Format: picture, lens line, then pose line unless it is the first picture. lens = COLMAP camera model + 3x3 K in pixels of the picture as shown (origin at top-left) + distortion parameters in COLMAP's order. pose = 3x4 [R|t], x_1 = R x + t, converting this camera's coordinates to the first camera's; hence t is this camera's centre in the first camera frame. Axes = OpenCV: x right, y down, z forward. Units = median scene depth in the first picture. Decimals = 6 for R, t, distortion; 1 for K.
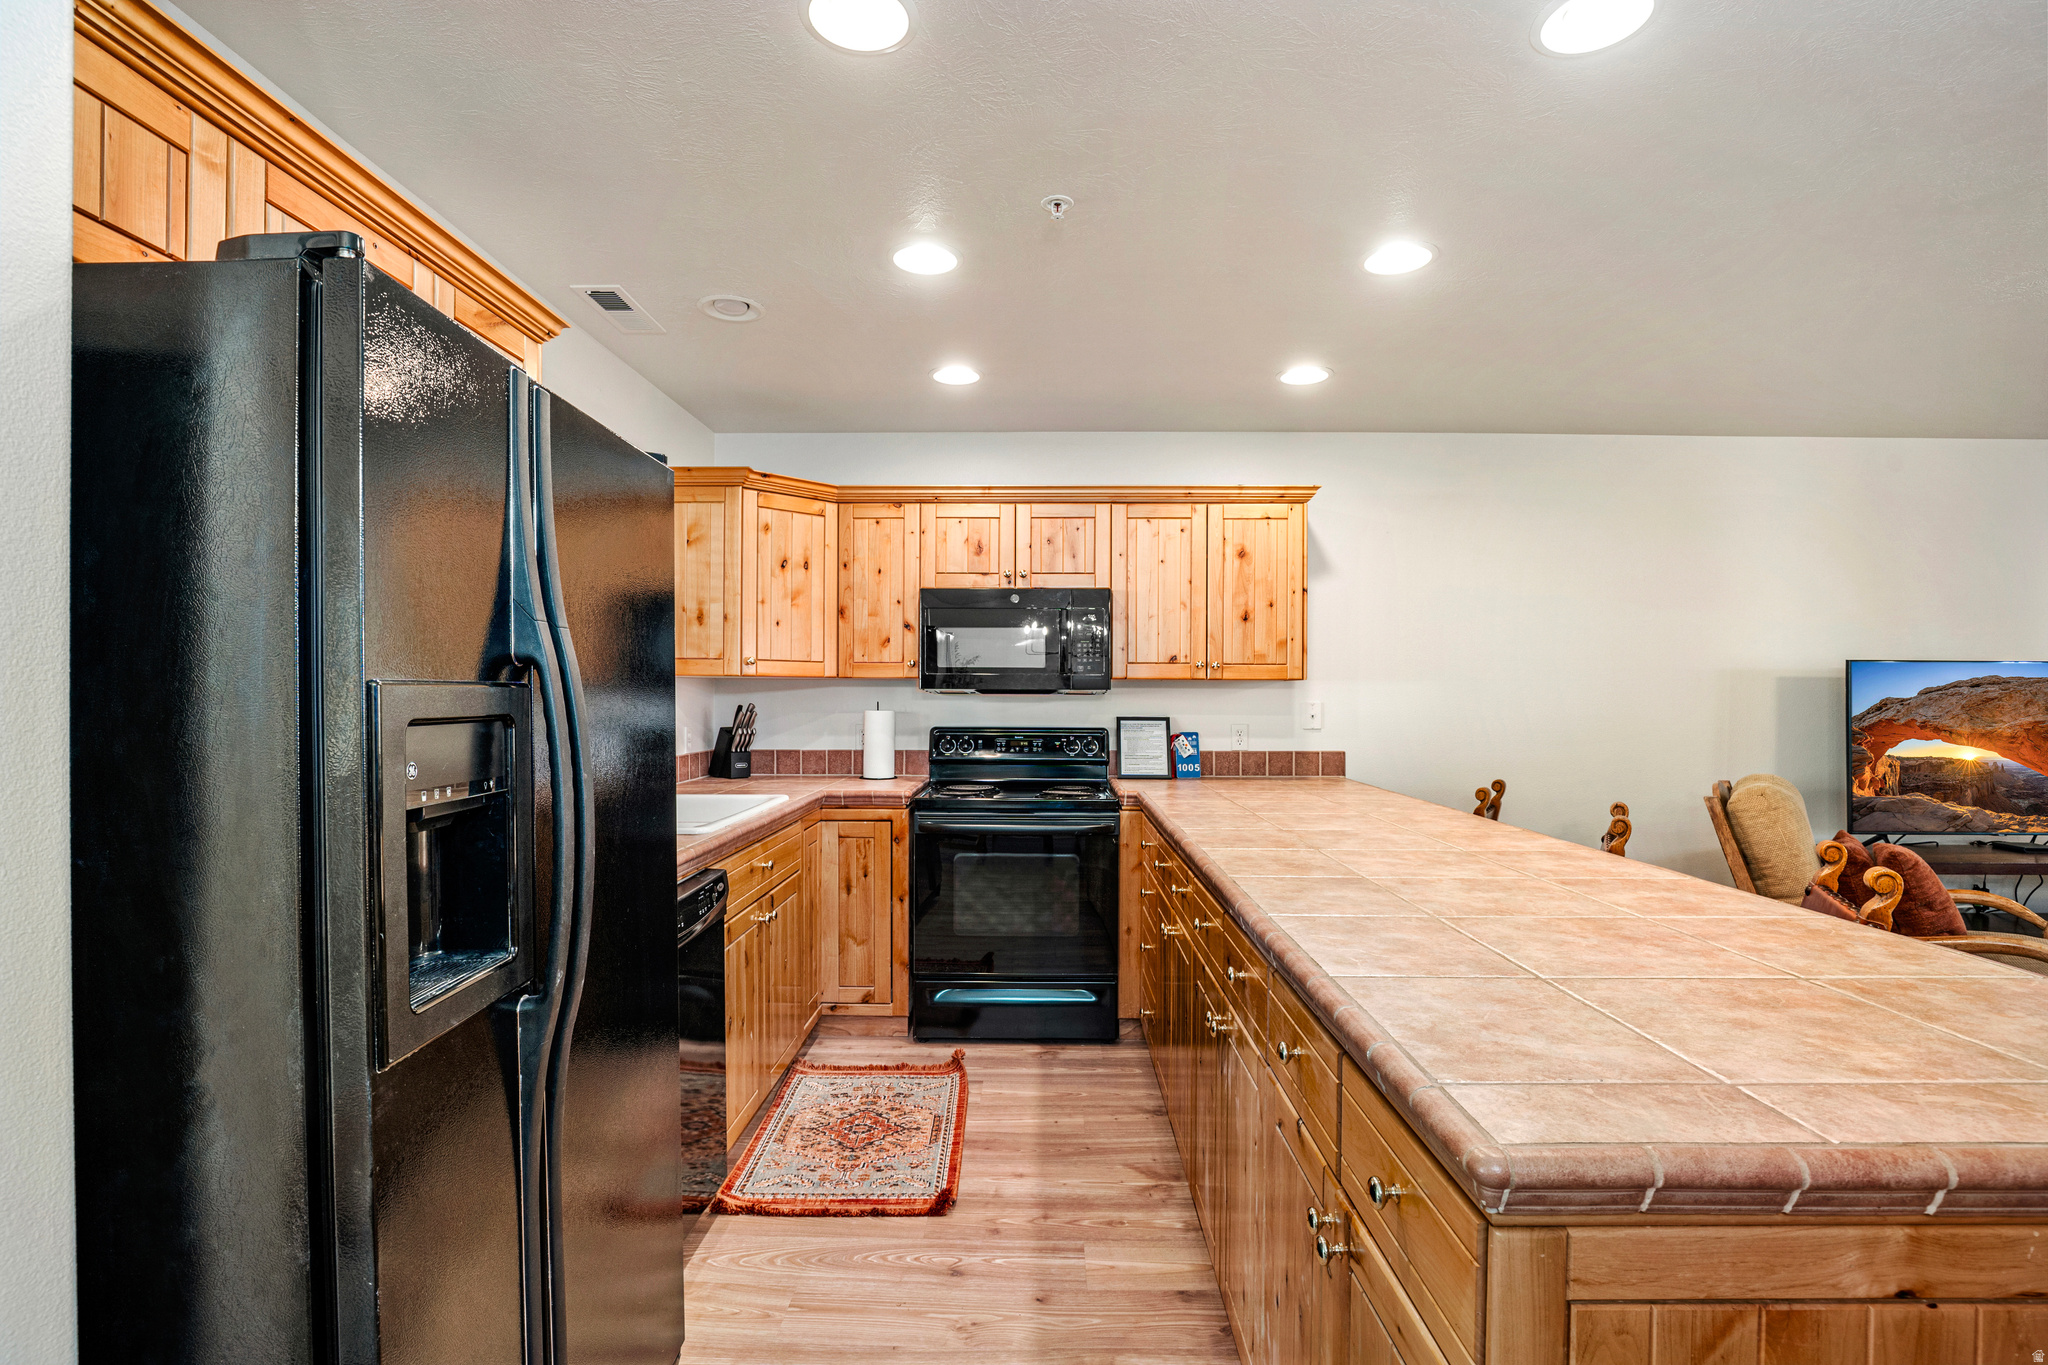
lens RADIAL K [[966.7, 0, 1021.1], [0, 966.7, 693.9], [0, 0, 1]] dist [-0.008216, 0.000405]
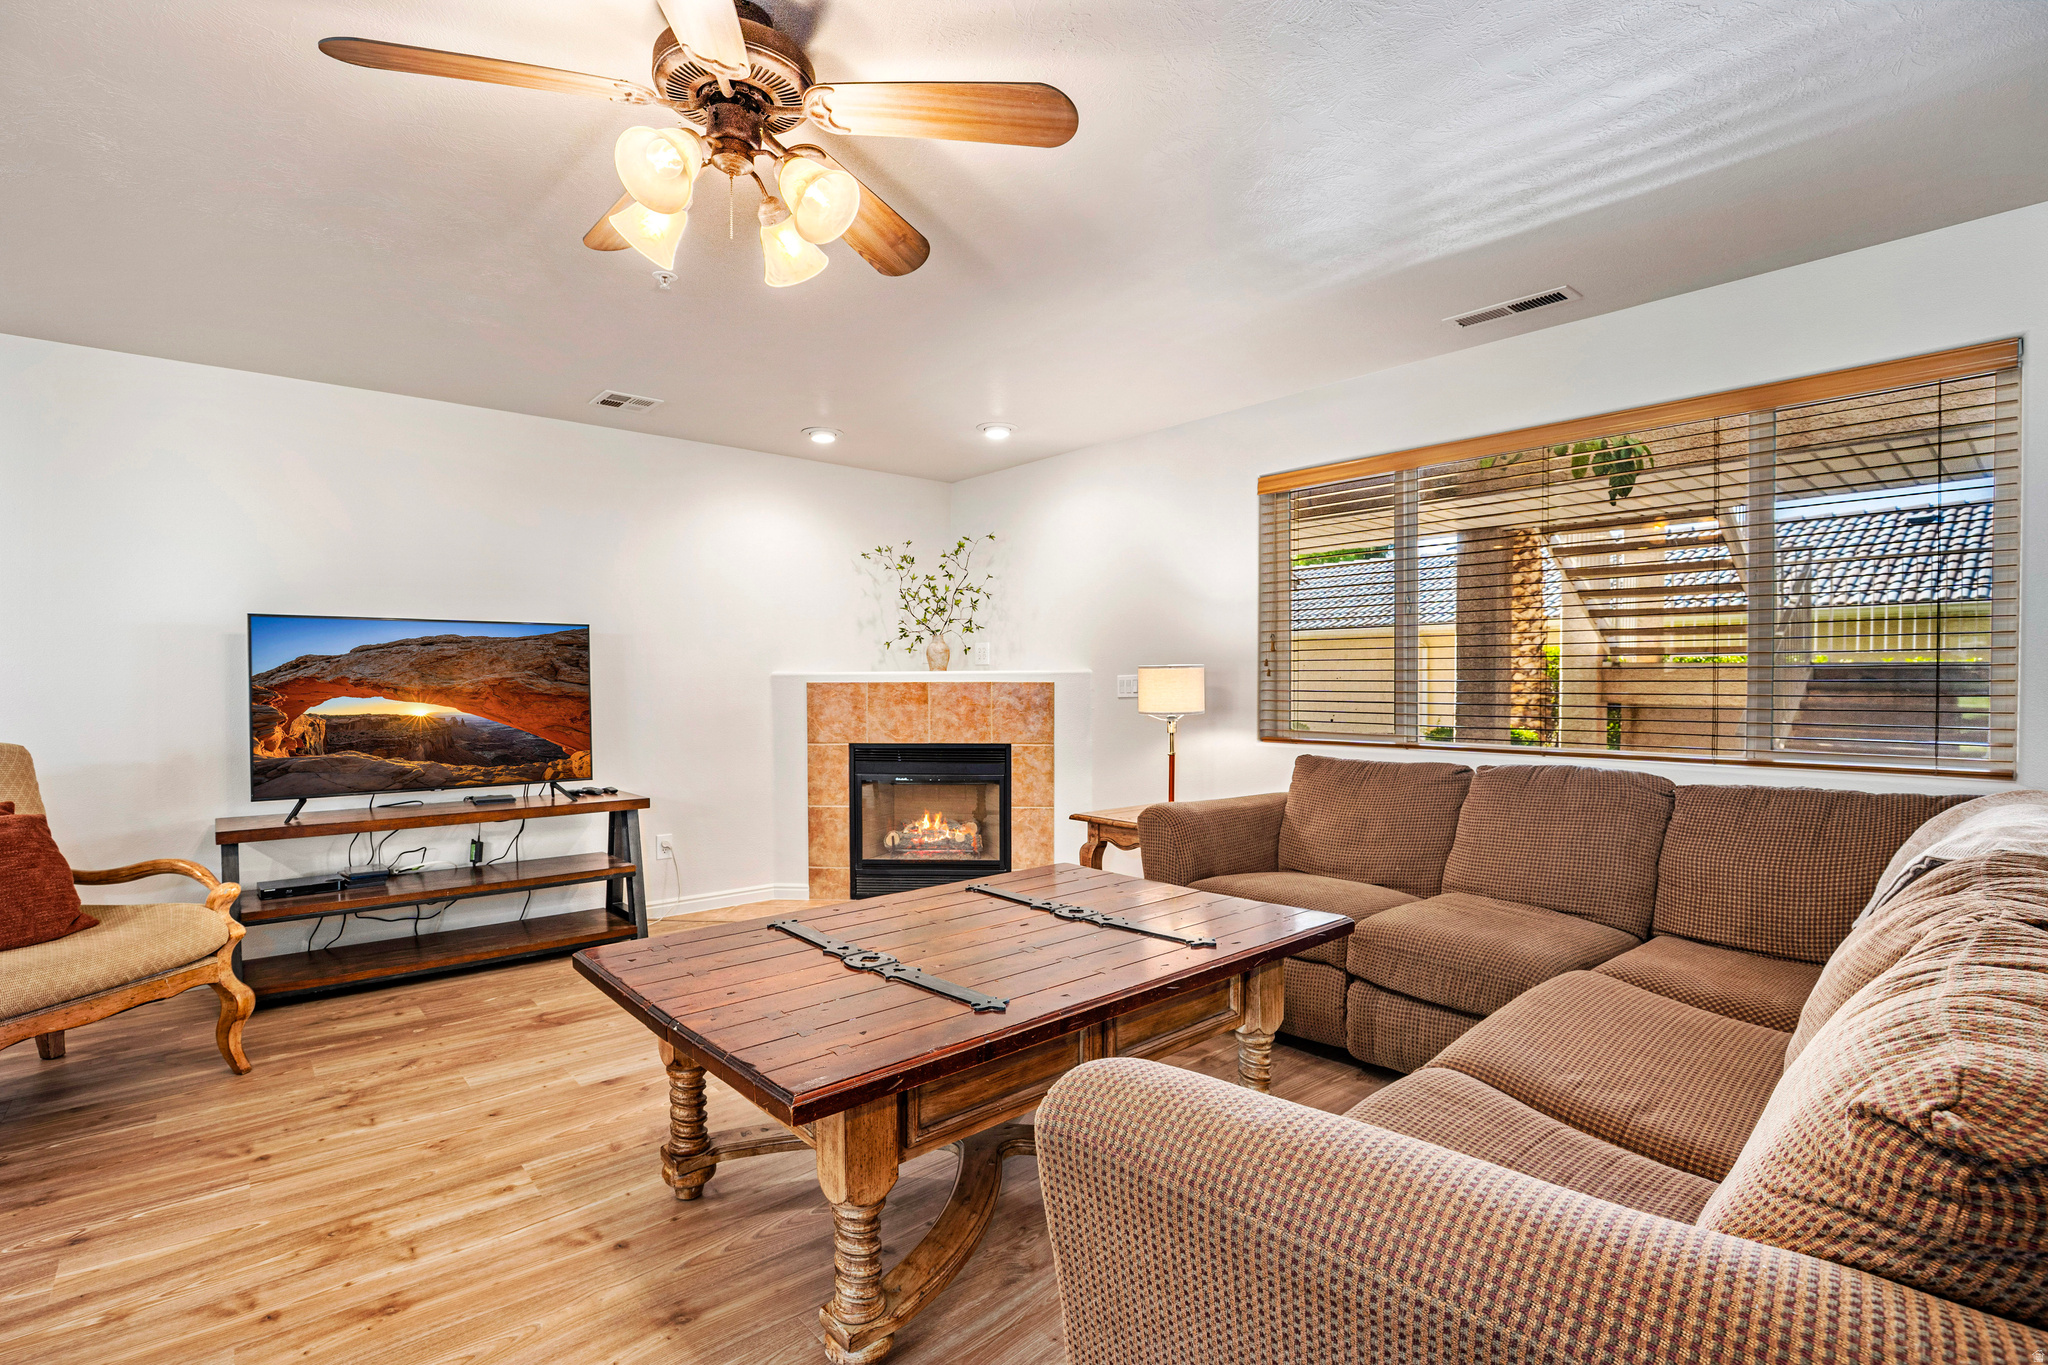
lens RADIAL K [[953.3, 0, 1021.8], [0, 953.3, 694.7], [0, 0, 1]] dist [-0.037015, 0.007586]
pose [[0.742569, -0.016319, 0.669570, 0.799820], [0.008319, 0.999851, 0.015142, 0.036263], [-0.669717, -0.005674, 0.742594, -0.182827]]
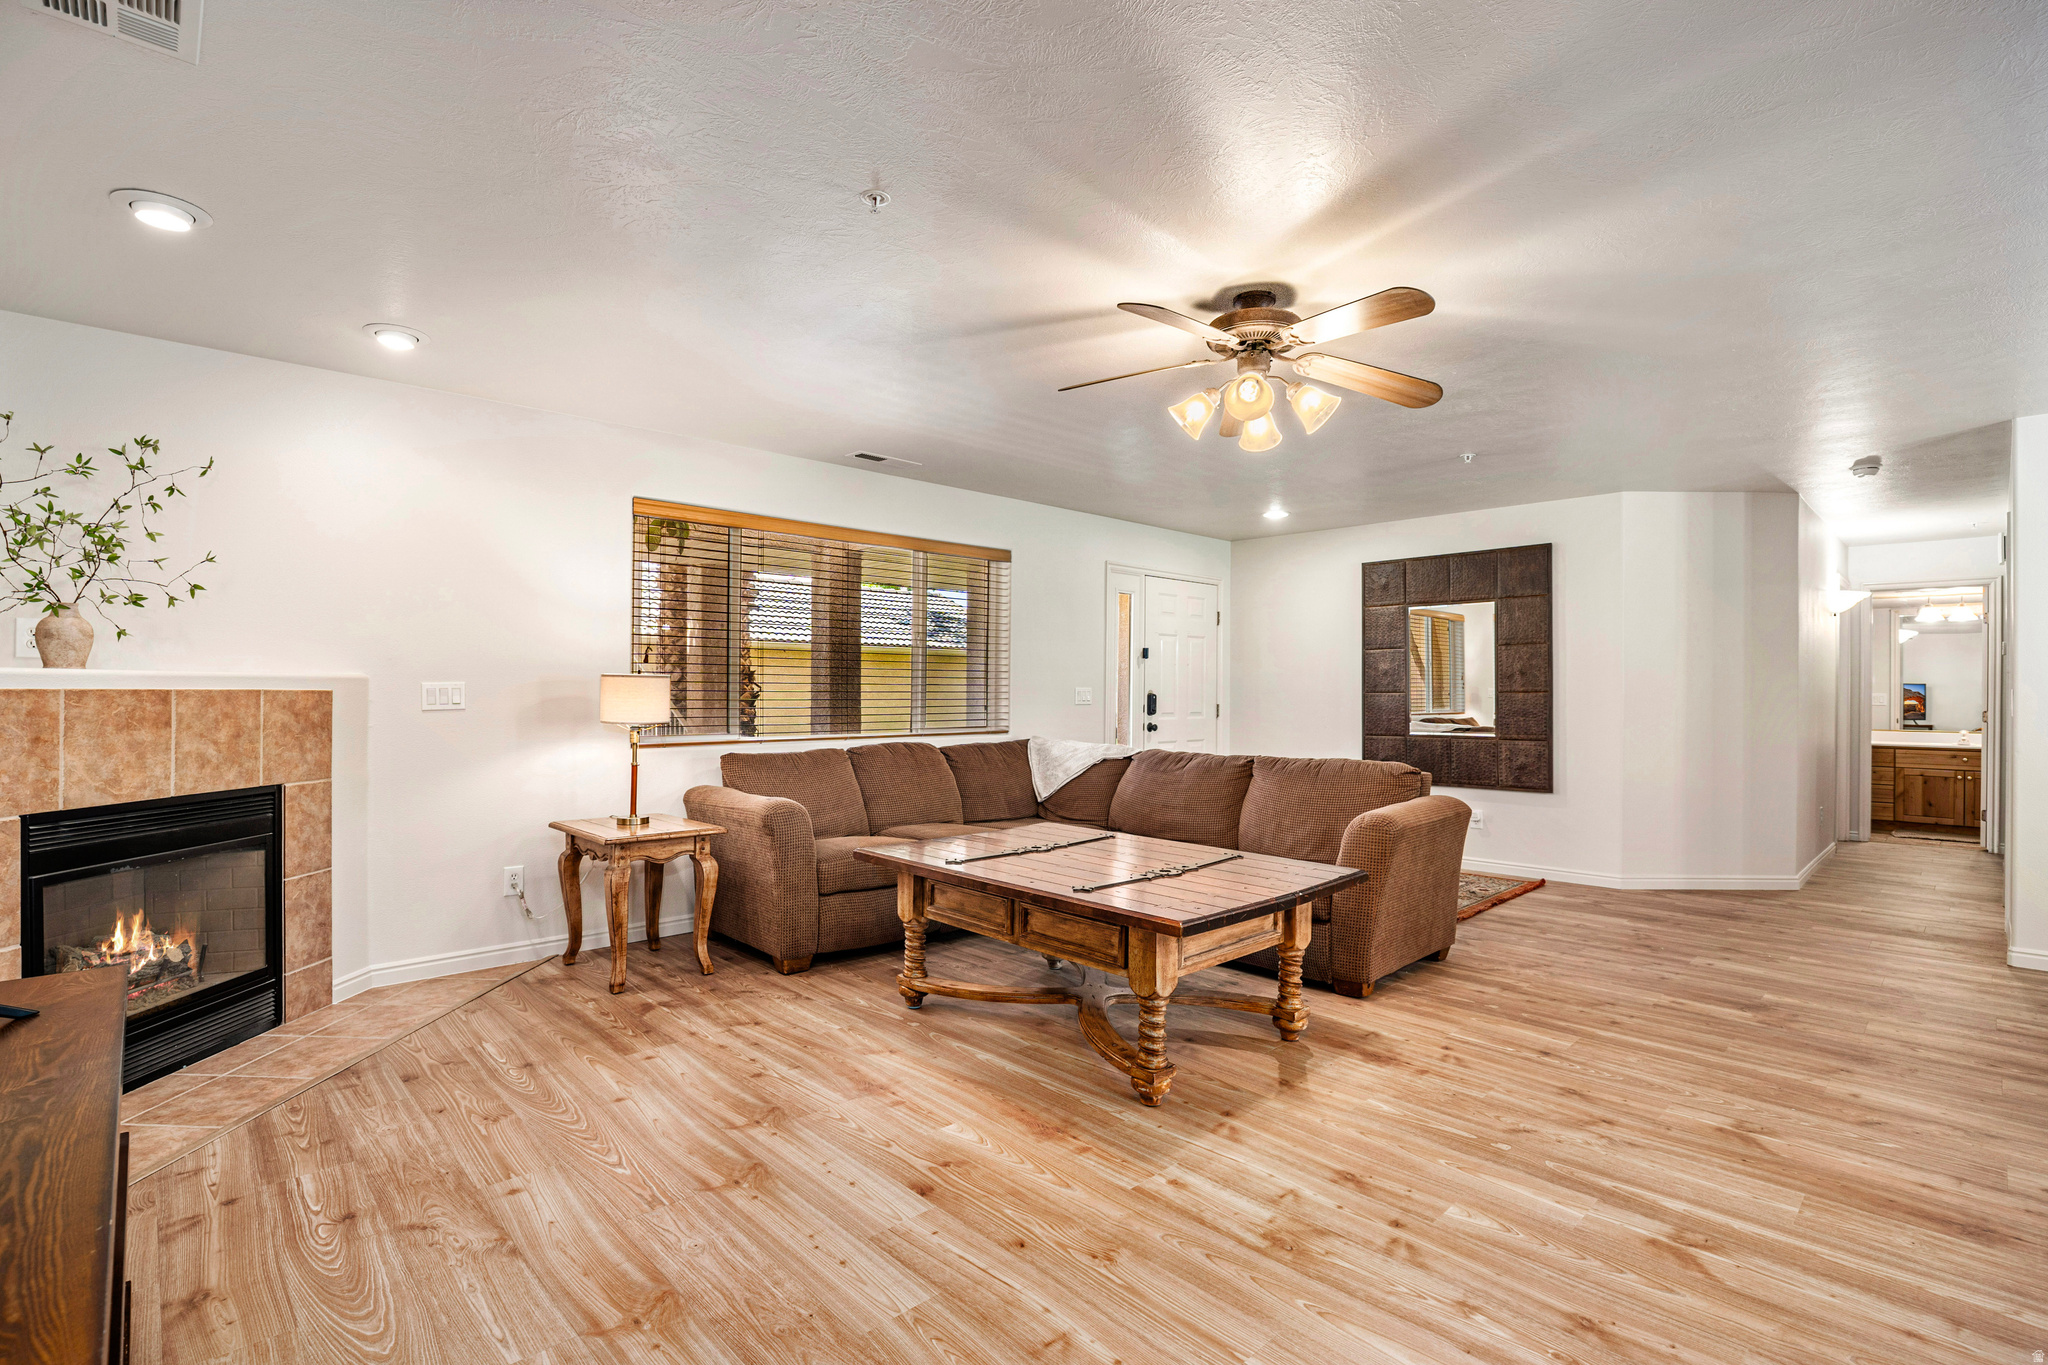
lens RADIAL K [[953.3, 0, 1021.8], [0, 953.3, 694.7], [0, 0, 1]] dist [-0.037015, 0.007586]
pose [[-0.698014, -0.011147, 0.715997, 0.586873], [-0.006027, 0.999935, 0.009692, 0.030453], [-0.716059, 0.002450, -0.698036, 0.940743]]
